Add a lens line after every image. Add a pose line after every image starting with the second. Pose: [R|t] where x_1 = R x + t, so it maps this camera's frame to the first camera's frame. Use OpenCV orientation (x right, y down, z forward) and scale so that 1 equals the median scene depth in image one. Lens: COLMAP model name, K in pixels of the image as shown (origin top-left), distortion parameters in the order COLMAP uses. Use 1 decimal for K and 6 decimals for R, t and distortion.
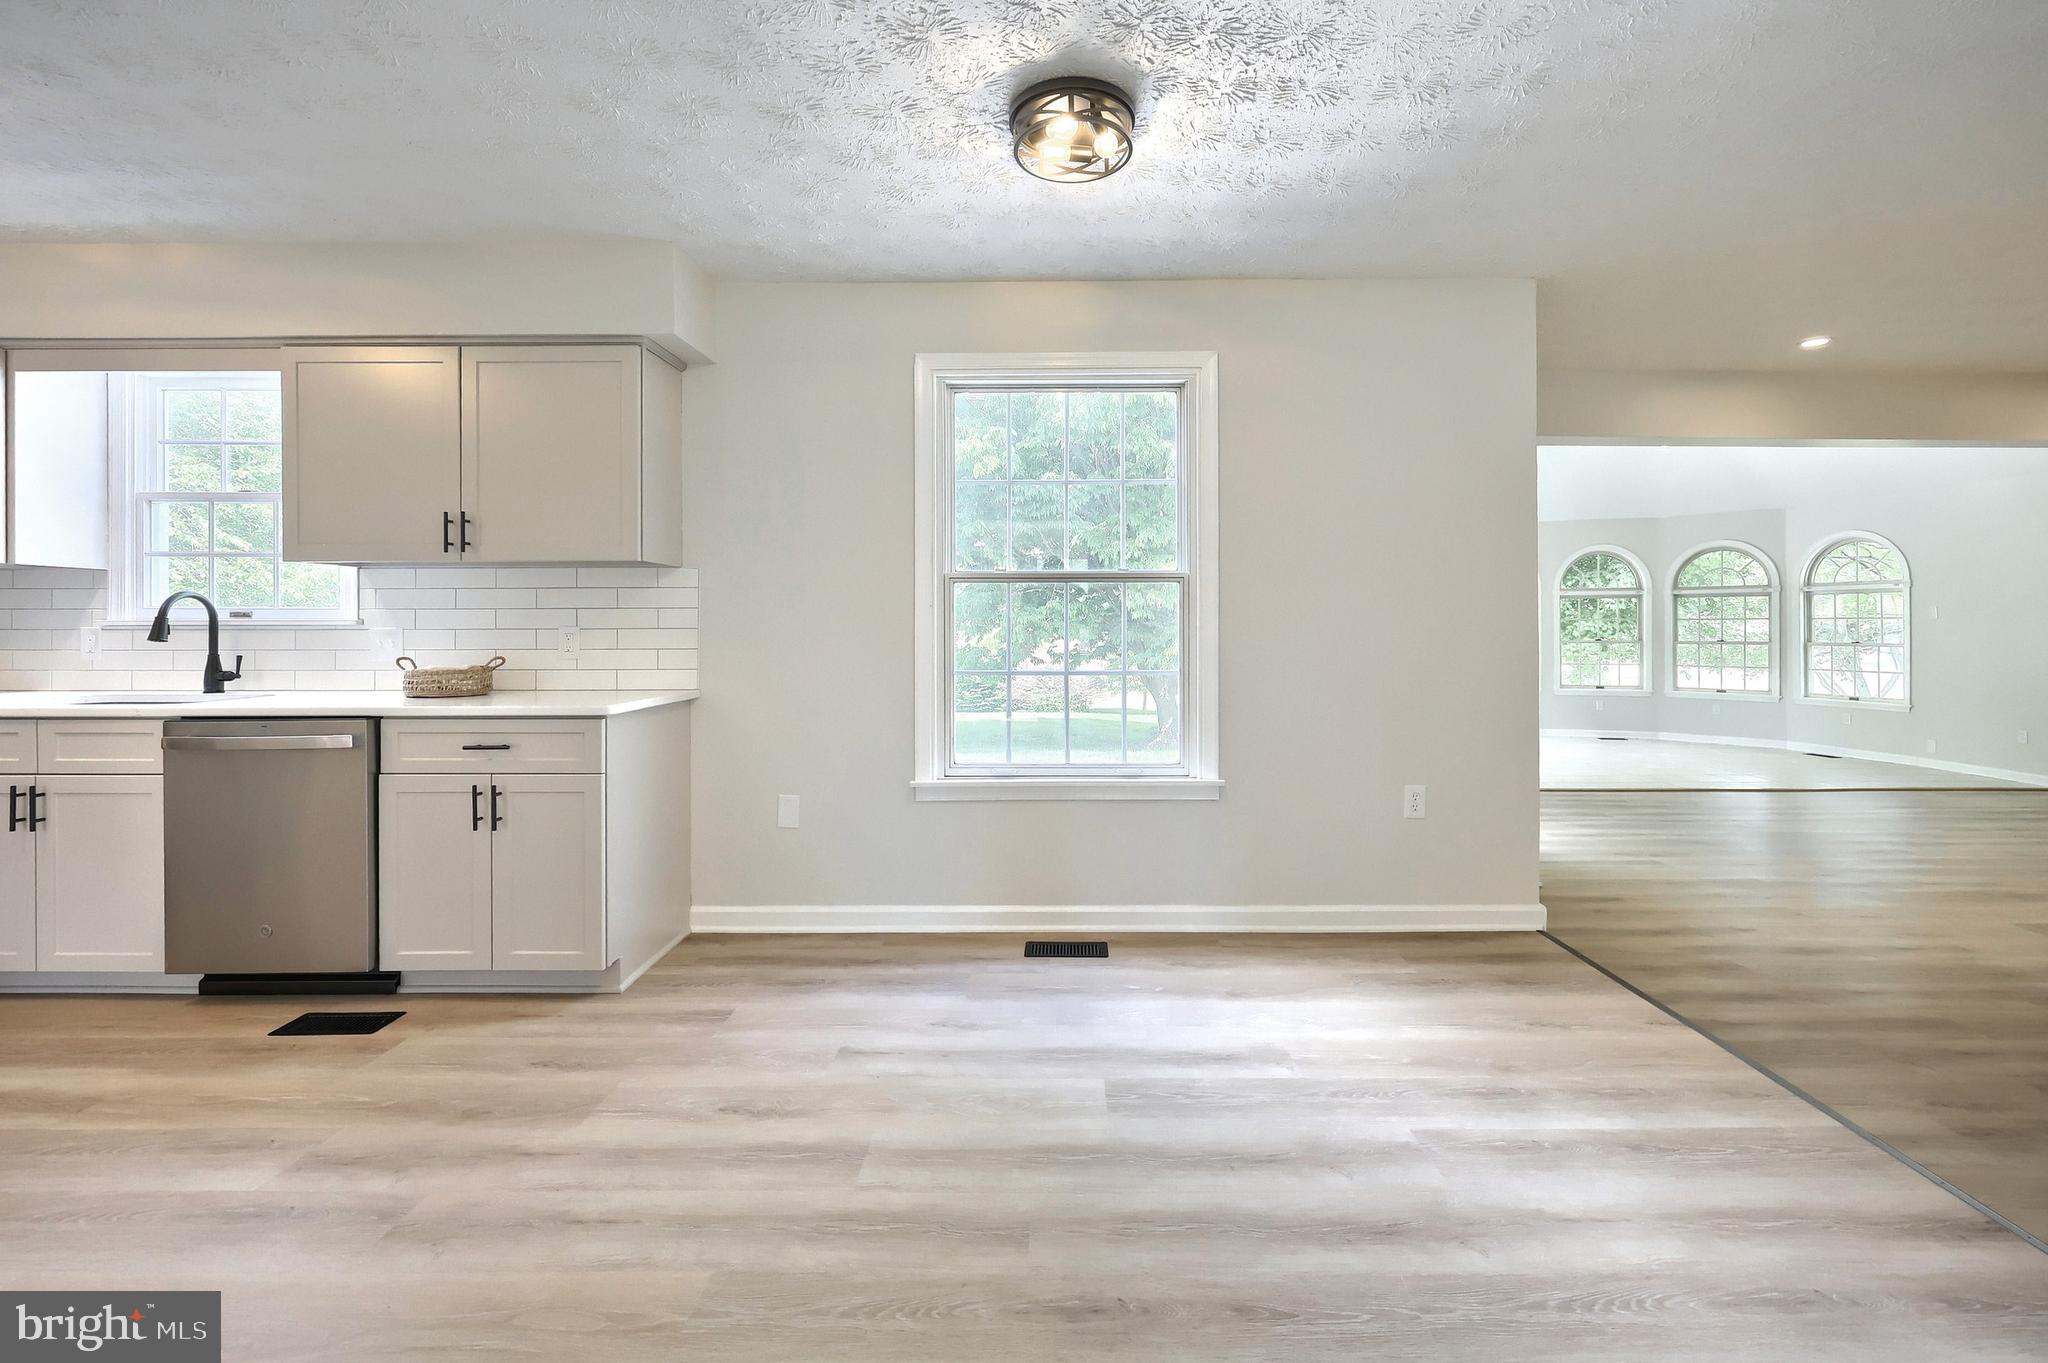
lens RADIAL K [[835.0, 0, 1061.4], [0, 835.0, 634.0], [0, 0, 1]] dist [0.003496, -0.002182]
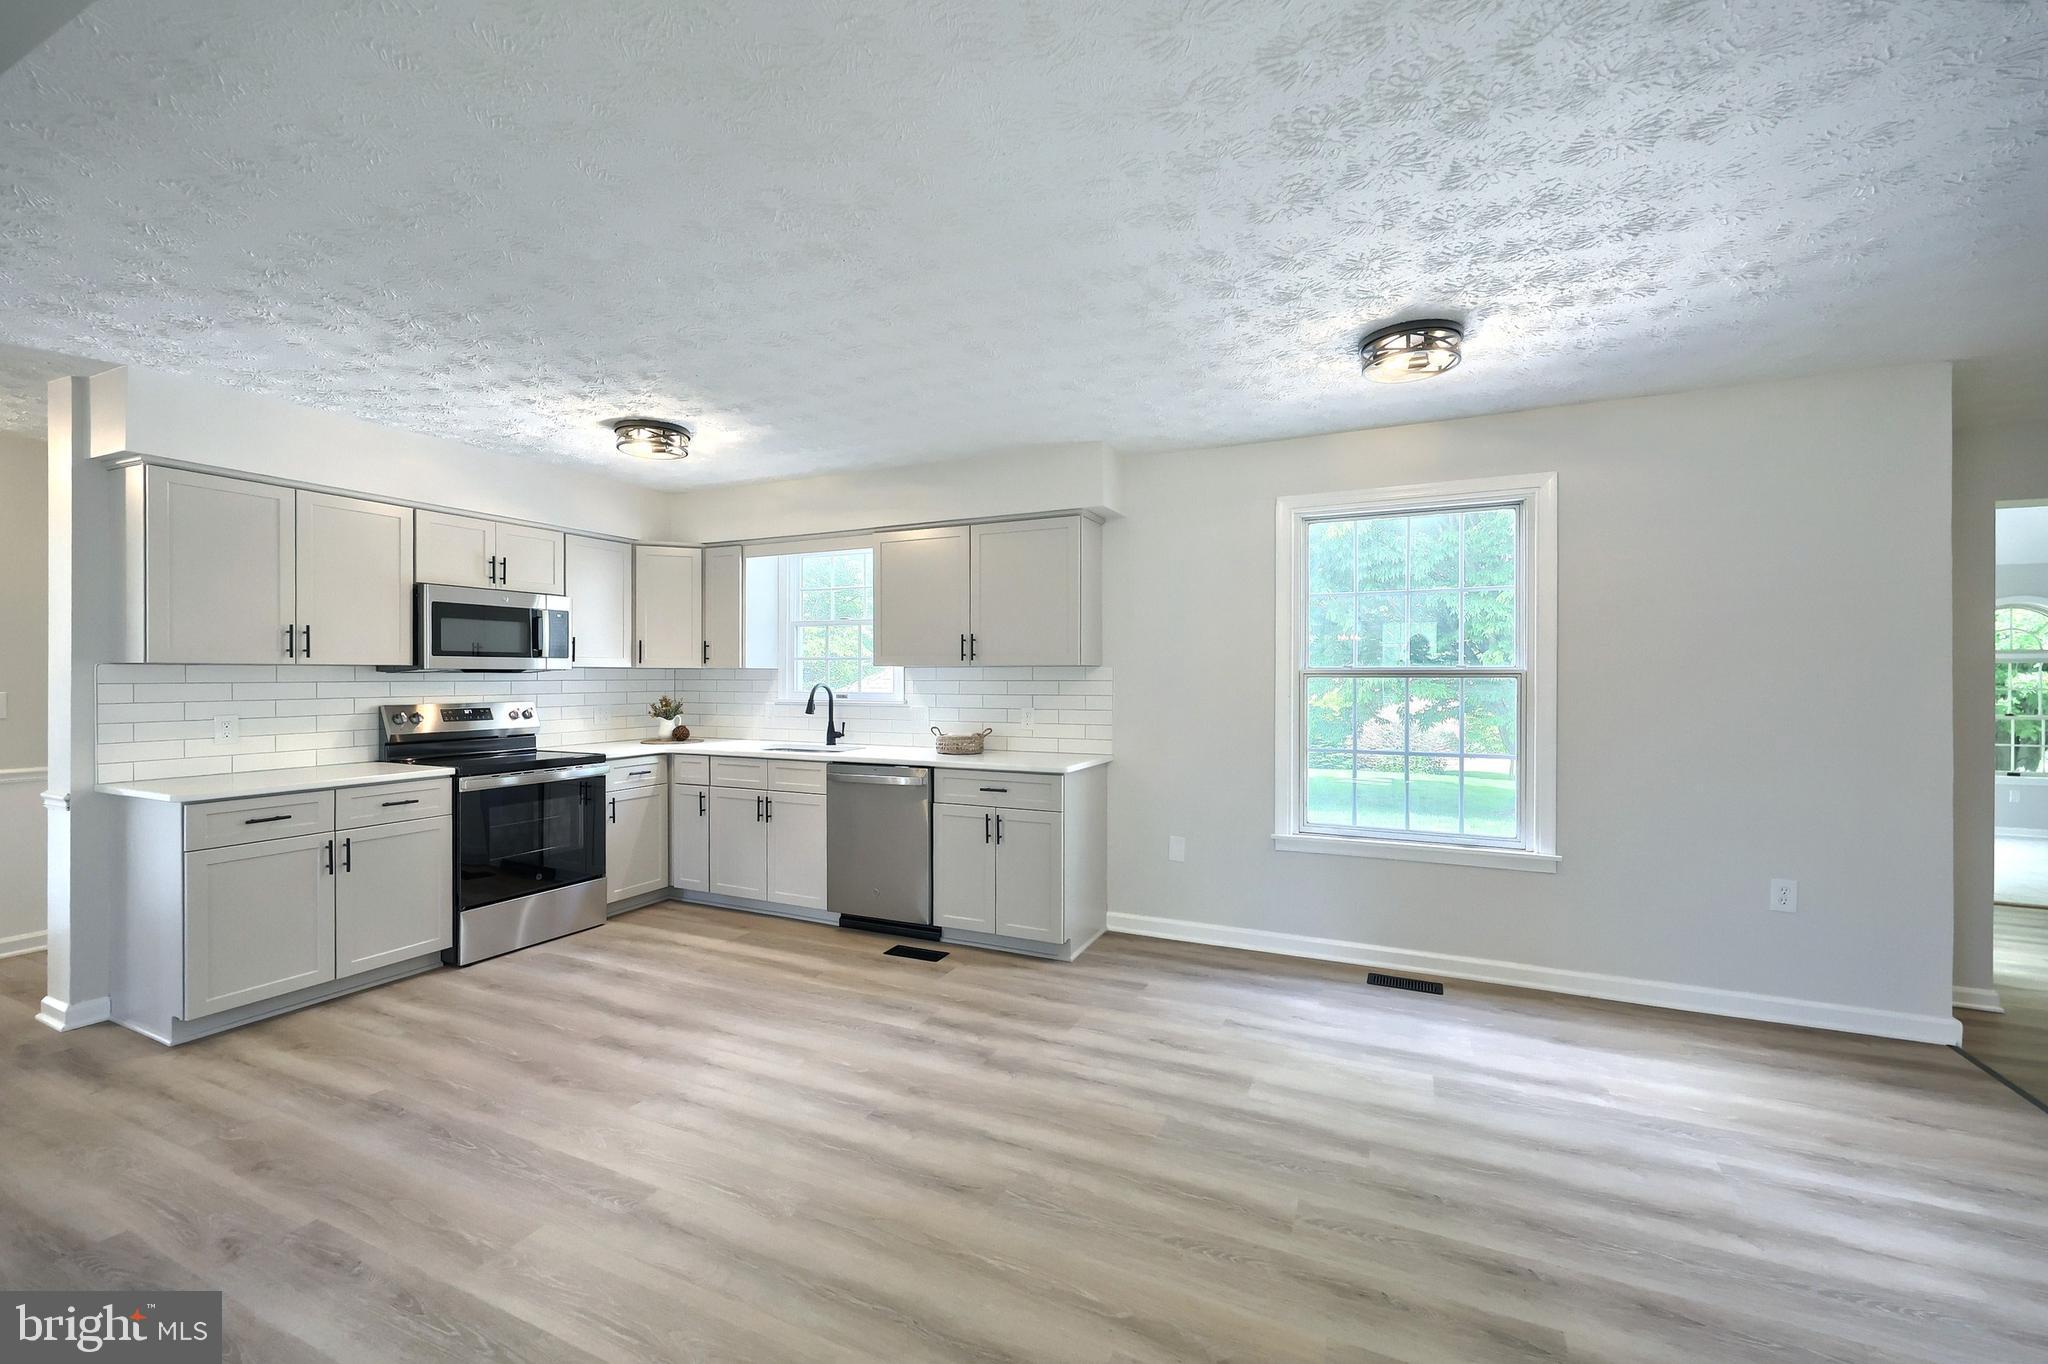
lens RADIAL K [[835.0, 0, 1021.6], [0, 835.0, 678.6], [0, 0, 1]] dist [0.003496, -0.002182]
pose [[0.905068, 0.003769, -0.425251, 0.016220], [-0.005787, 0.999977, -0.003454, -0.059225], [0.425228, 0.005587, 0.905069, -0.342270]]
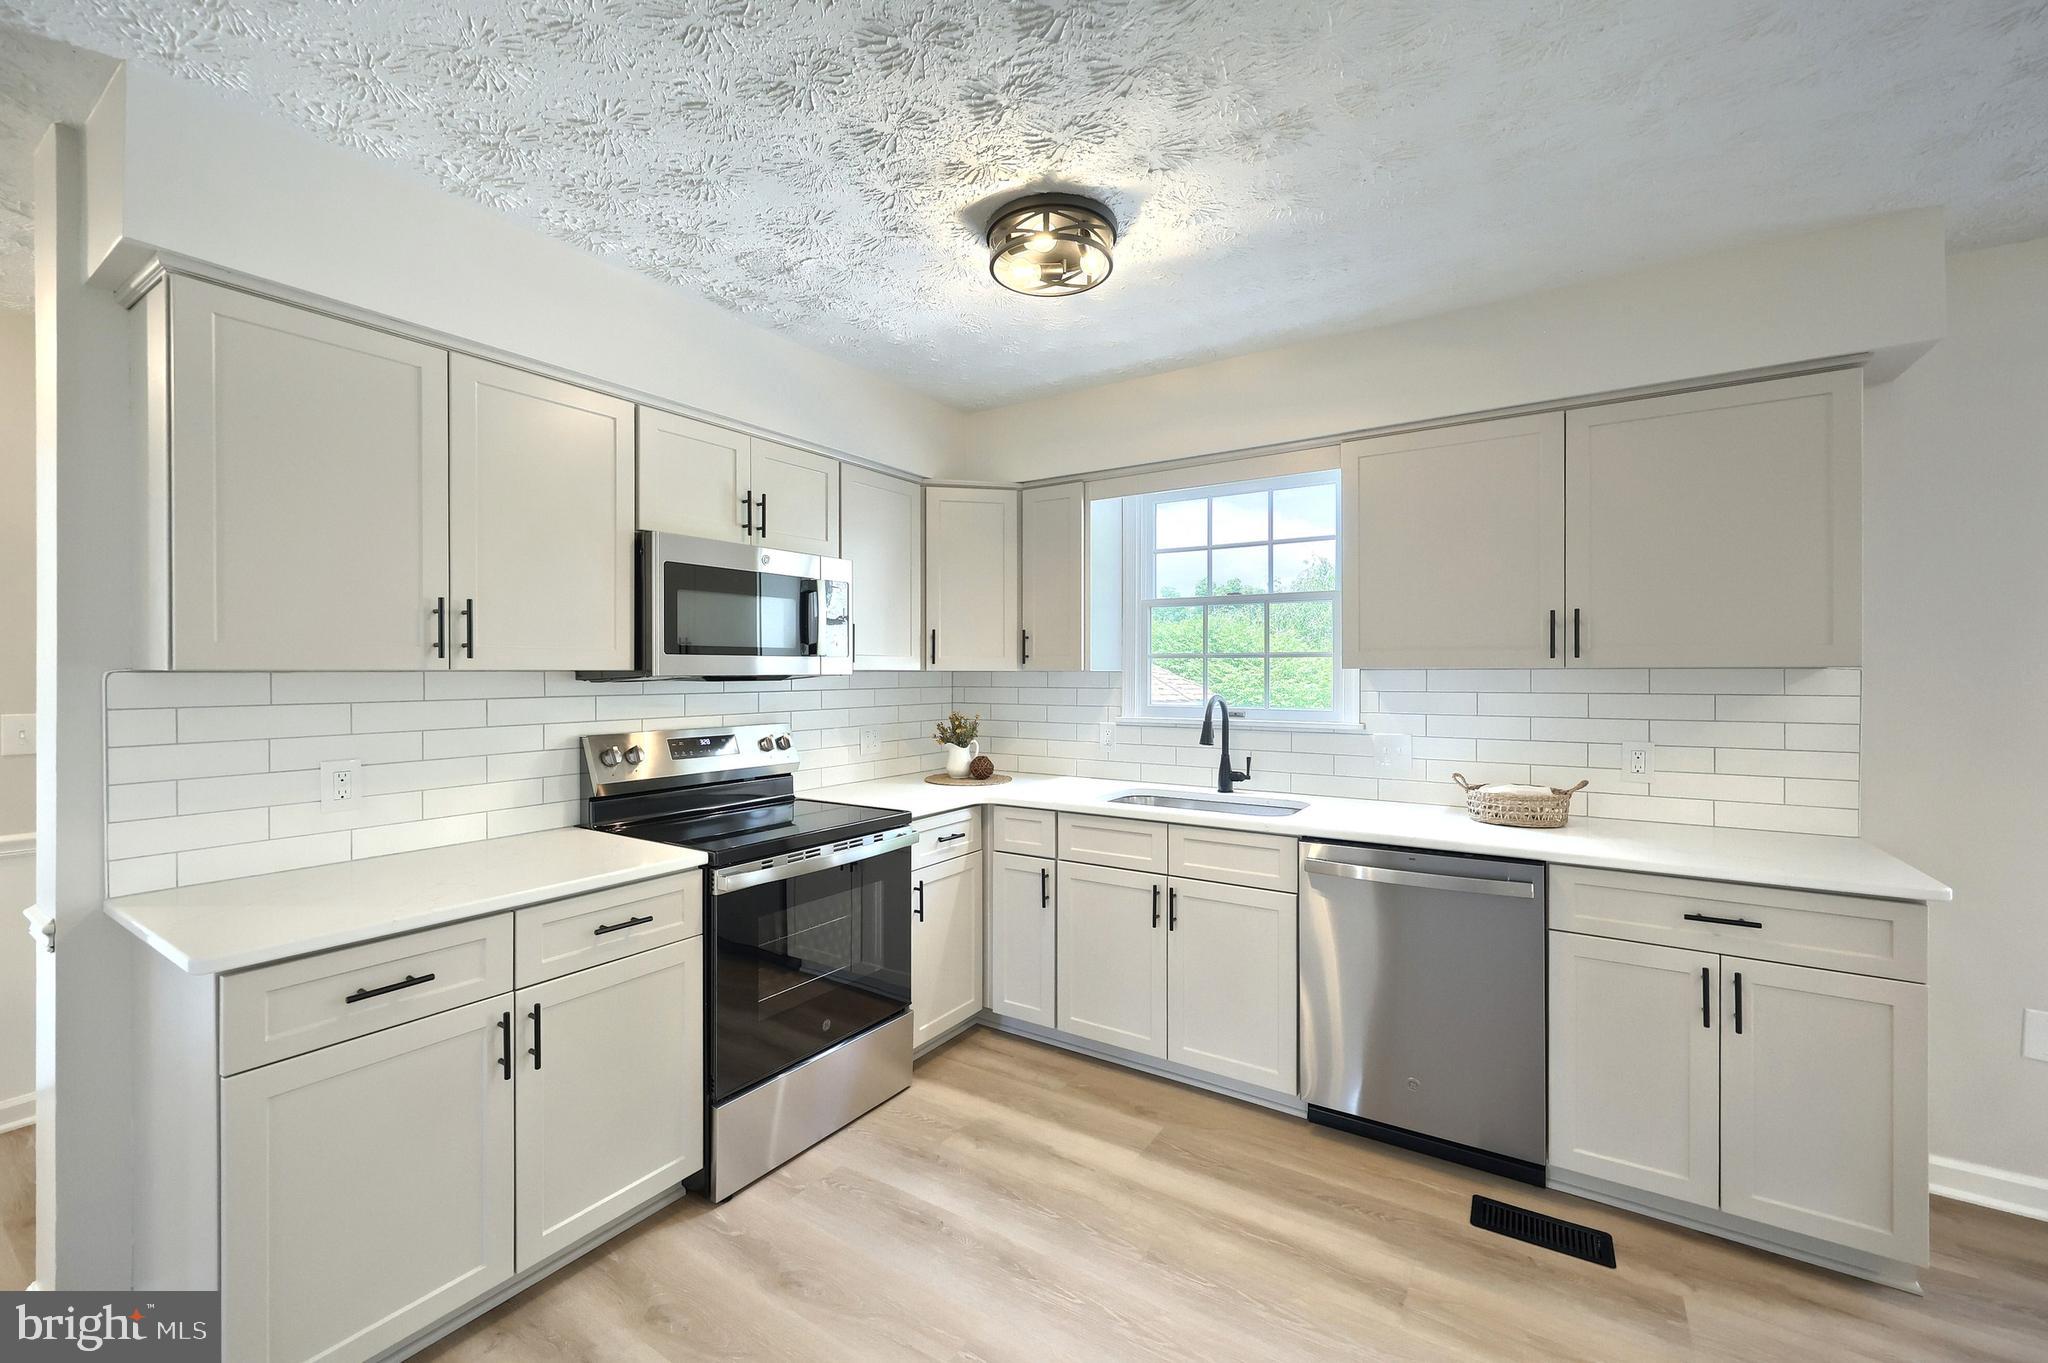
lens RADIAL K [[835.0, 0, 1025.3], [0, 835.0, 674.4], [0, 0, 1]] dist [0.003496, -0.002182]
pose [[0.835956, 0.003102, -0.548788, -0.712601], [-0.005398, 0.999982, -0.002570, -0.075855], [0.548770, 0.005111, 0.835958, 0.006807]]
